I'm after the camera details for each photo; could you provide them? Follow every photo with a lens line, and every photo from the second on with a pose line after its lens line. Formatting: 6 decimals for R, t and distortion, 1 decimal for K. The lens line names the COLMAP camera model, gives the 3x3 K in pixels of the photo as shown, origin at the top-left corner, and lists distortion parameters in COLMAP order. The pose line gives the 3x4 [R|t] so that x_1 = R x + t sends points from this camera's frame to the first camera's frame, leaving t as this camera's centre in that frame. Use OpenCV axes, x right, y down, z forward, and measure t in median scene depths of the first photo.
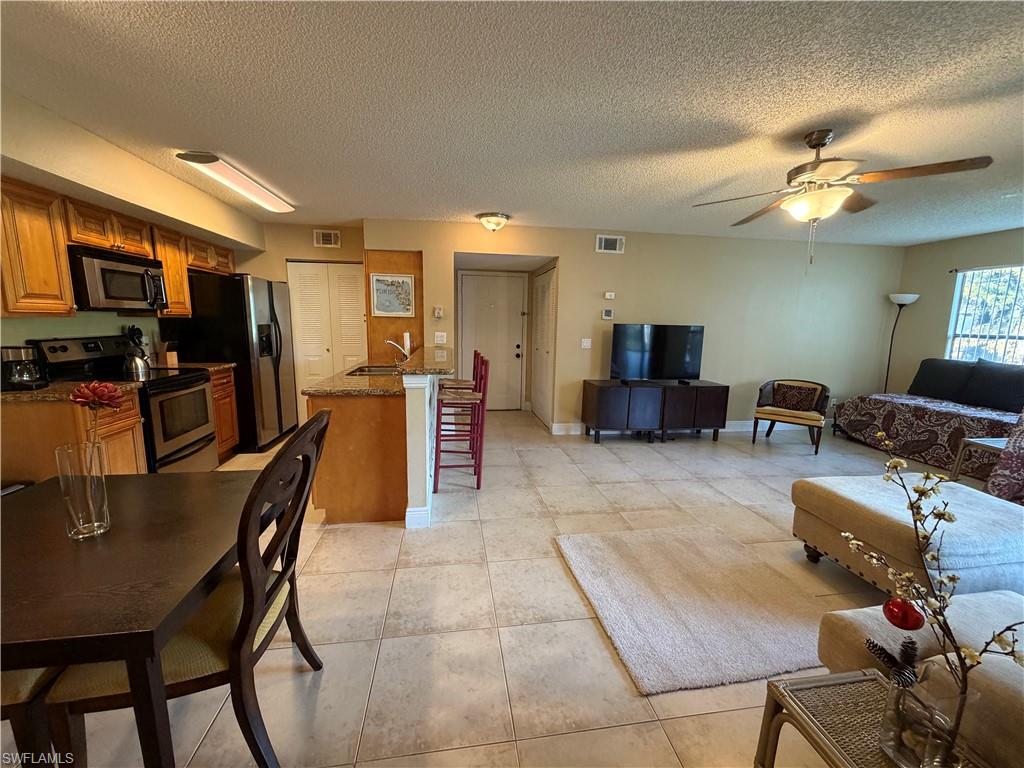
lens RADIAL K [[406.8, 0, 509.7], [0, 406.8, 383.0], [0, 0, 1]] dist [-0.000768, 0.000065]
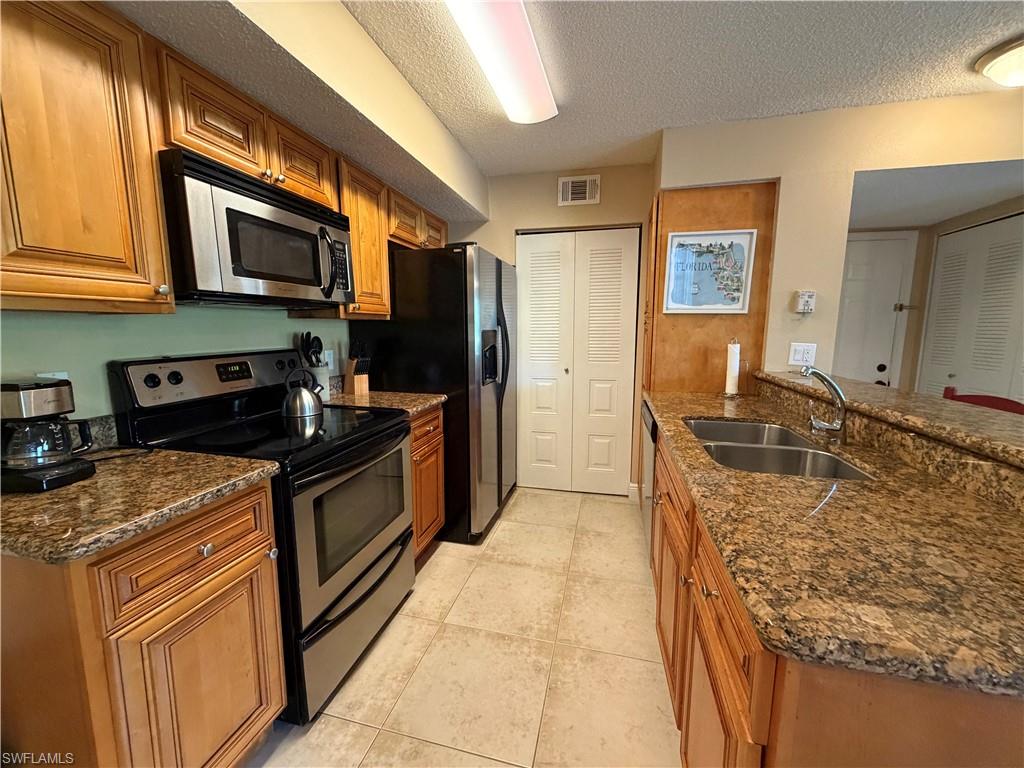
lens RADIAL K [[406.8, 0, 509.7], [0, 406.8, 383.0], [0, 0, 1]] dist [-0.000768, 0.000065]
pose [[0.922993, 0.038712, -0.382866, -0.404464], [-0.046138, 0.998883, -0.010228, -0.072279], [0.382042, 0.027105, 0.923747, 0.541523]]
